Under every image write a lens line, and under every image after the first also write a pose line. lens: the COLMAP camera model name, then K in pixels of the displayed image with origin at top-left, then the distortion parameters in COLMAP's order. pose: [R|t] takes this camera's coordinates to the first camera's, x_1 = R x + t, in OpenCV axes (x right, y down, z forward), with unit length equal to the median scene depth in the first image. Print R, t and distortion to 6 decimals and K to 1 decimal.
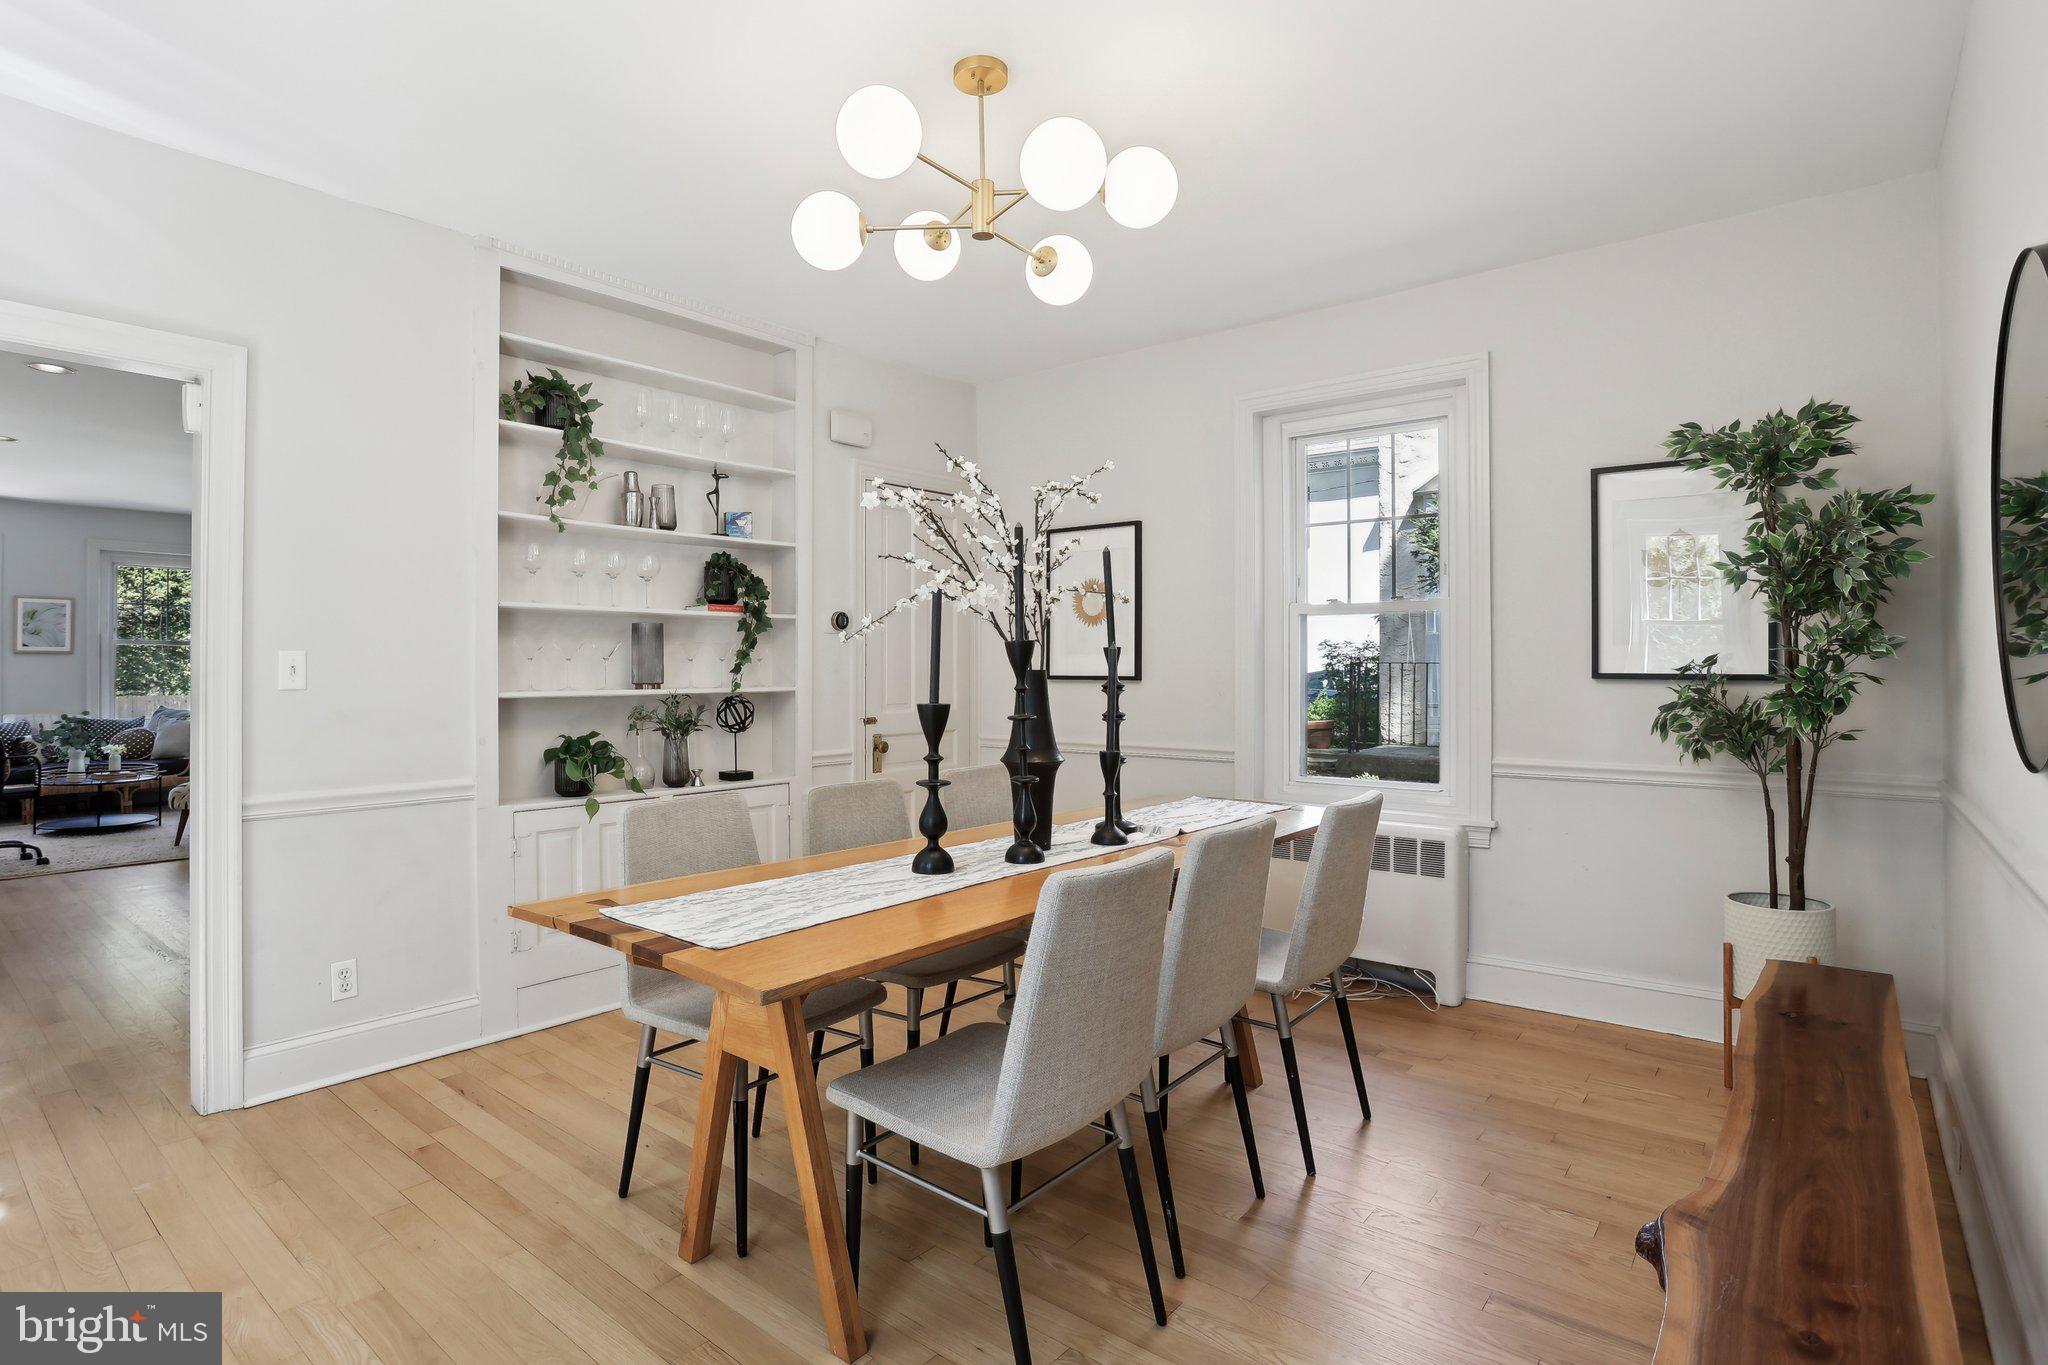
lens RADIAL K [[1032.6, 0, 1020.5], [0, 1032.6, 666.3], [0, 0, 1]] dist [-0.003103, 0.000337]
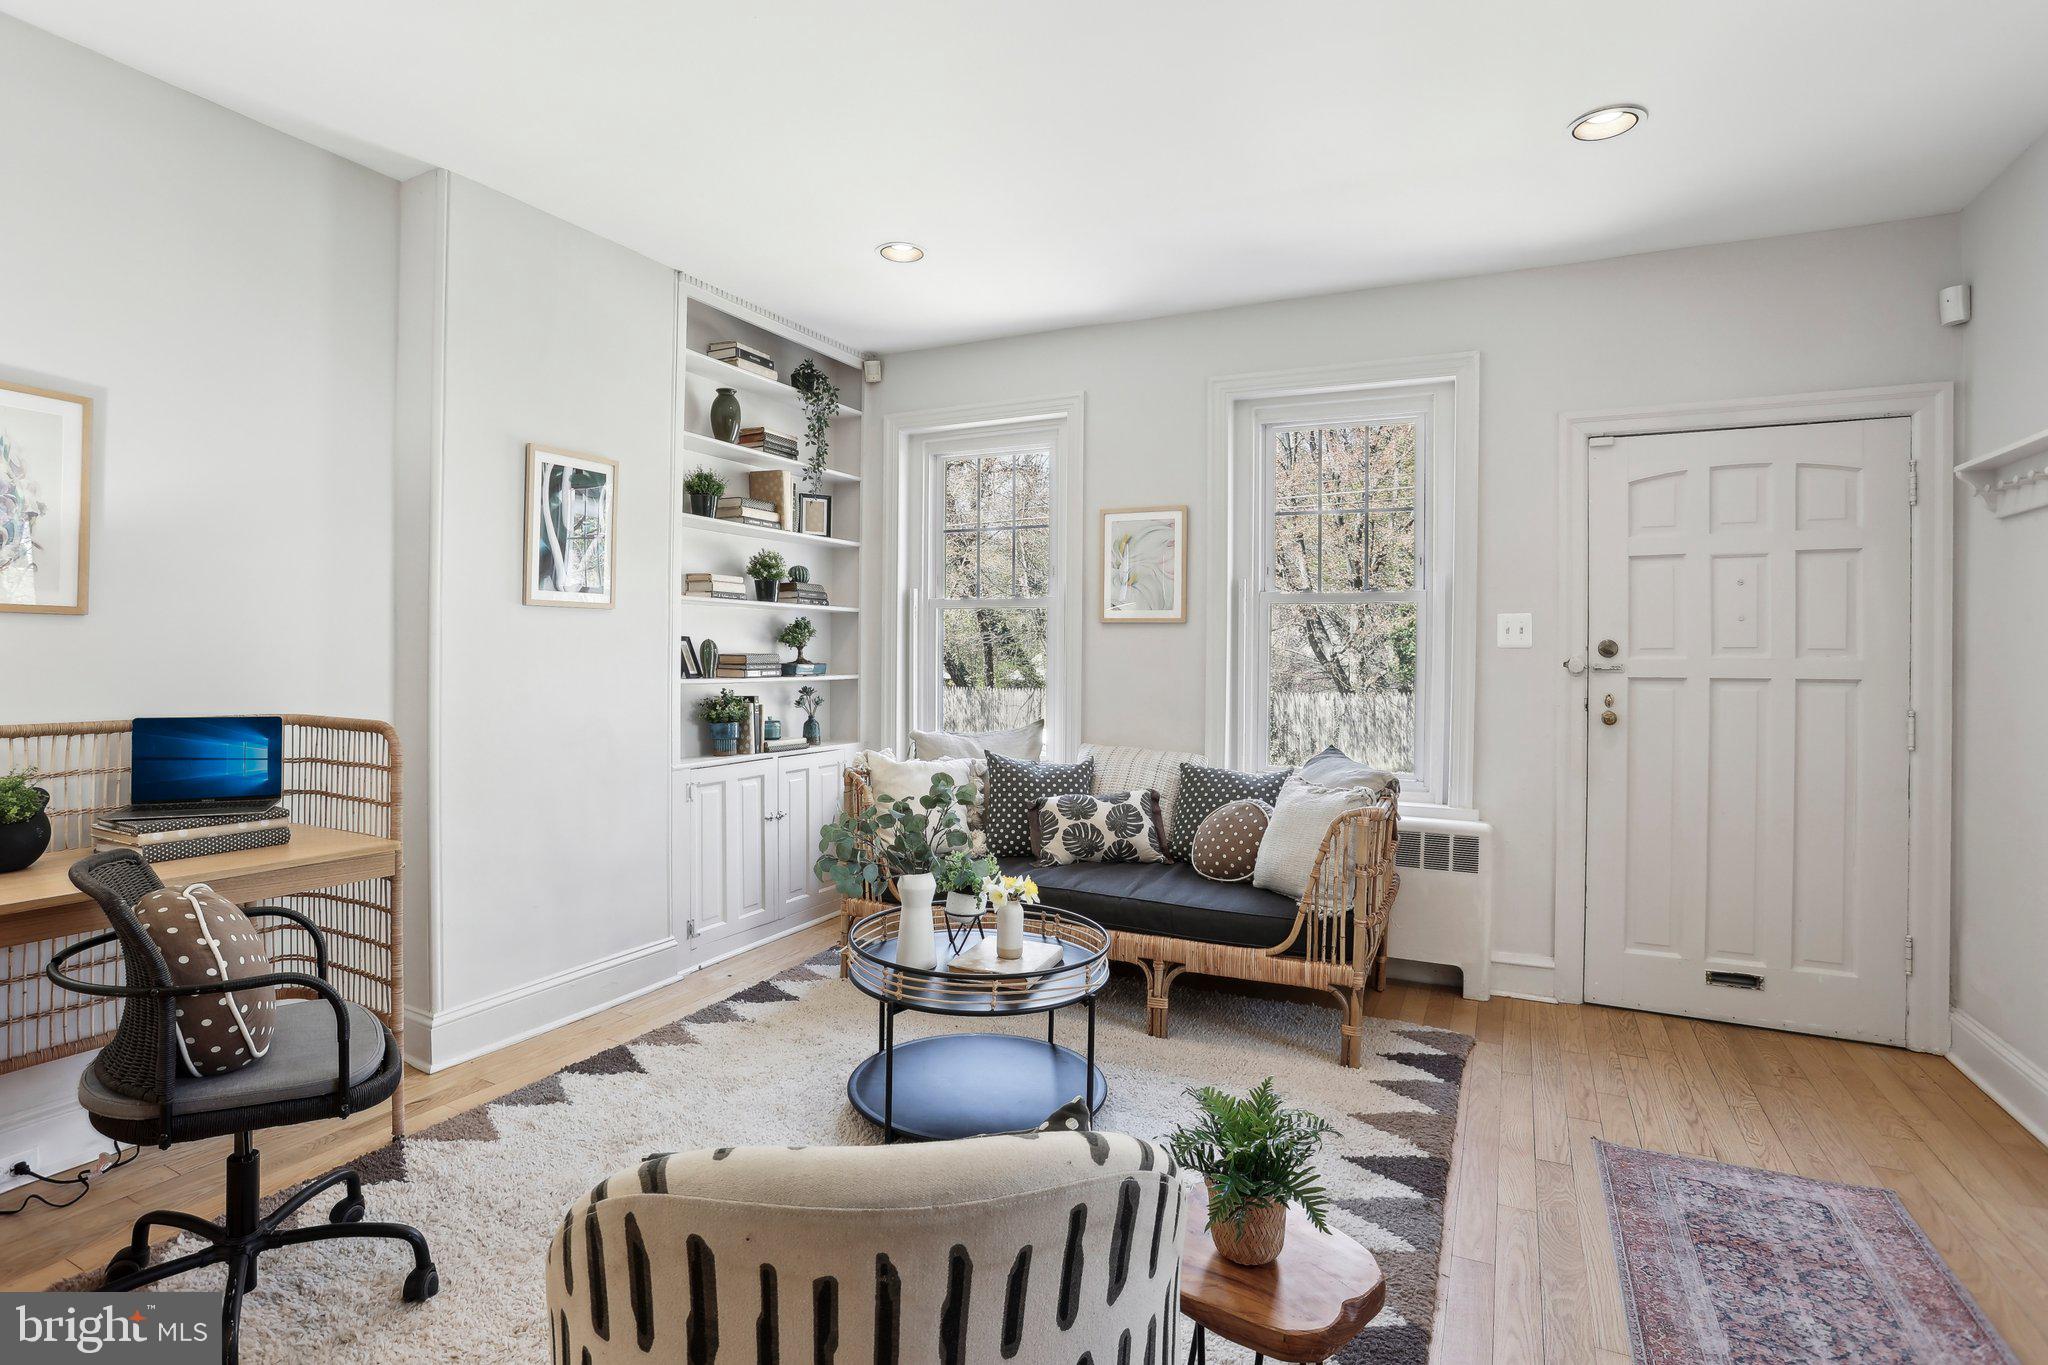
lens RADIAL K [[1024.4, 0, 987.4], [0, 1024.4, 651.9], [0, 0, 1]] dist [-0.068011, 0.027698]
pose [[0.227551, 0.000692, -0.973766, -0.522271], [-0.013955, 0.999899, -0.002551, 0.003097], [0.973666, 0.014169, 0.227538, 0.868543]]
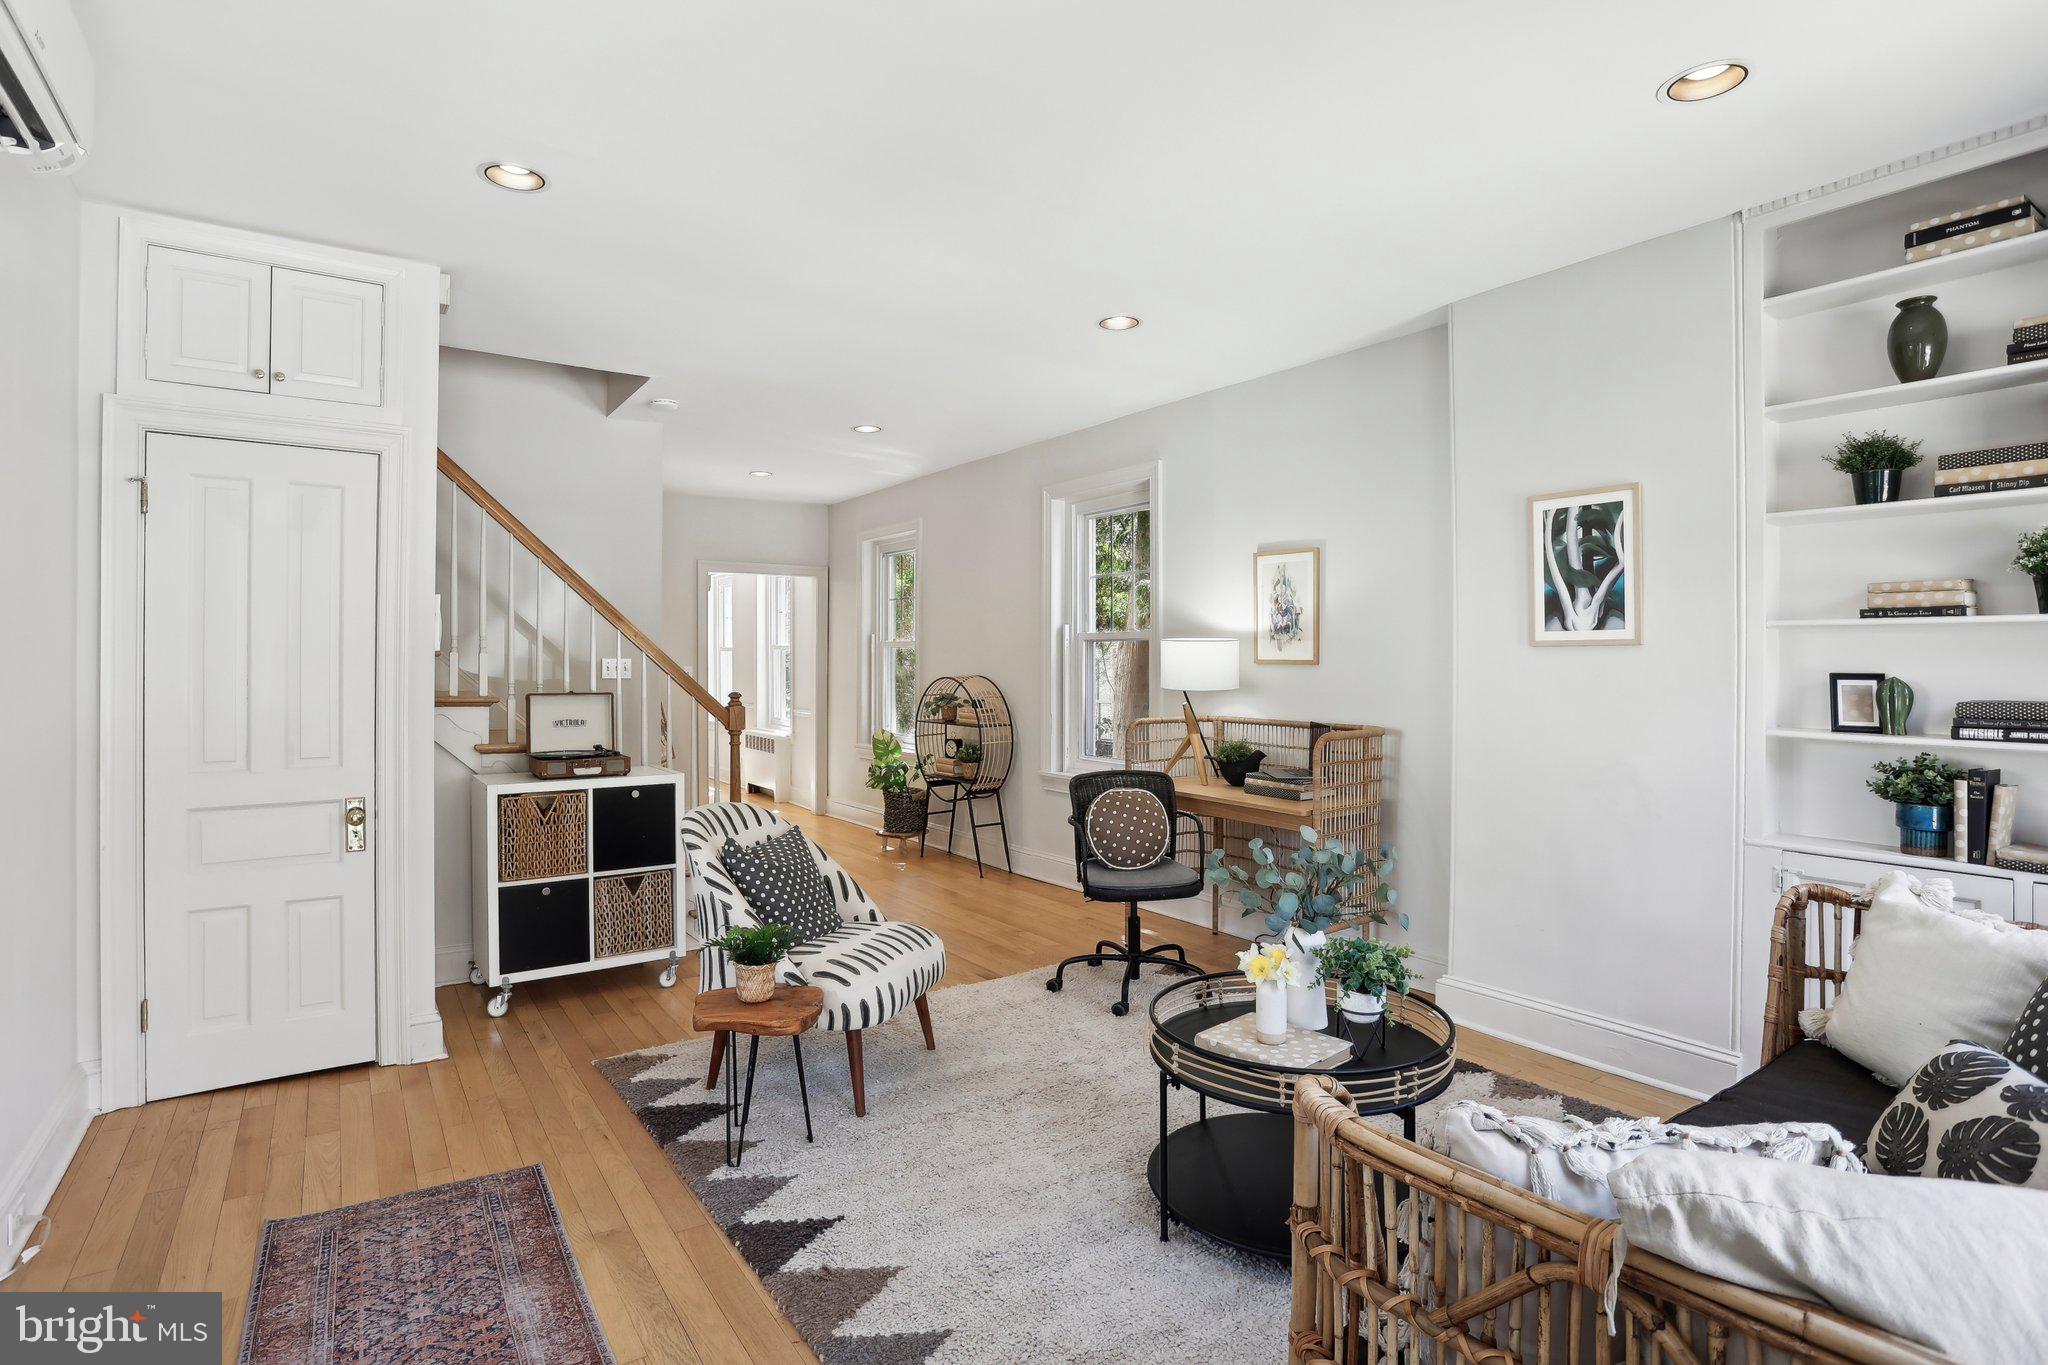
lens RADIAL K [[1024.4, 0, 1021.4], [0, 1024.4, 669.4], [0, 0, 1]] dist [-0.068011, 0.027698]
pose [[-0.967214, -0.002066, 0.253956, -0.839580], [0.001482, 0.999904, 0.013778, -0.009737], [-0.253960, 0.013702, -0.967118, 1.243521]]
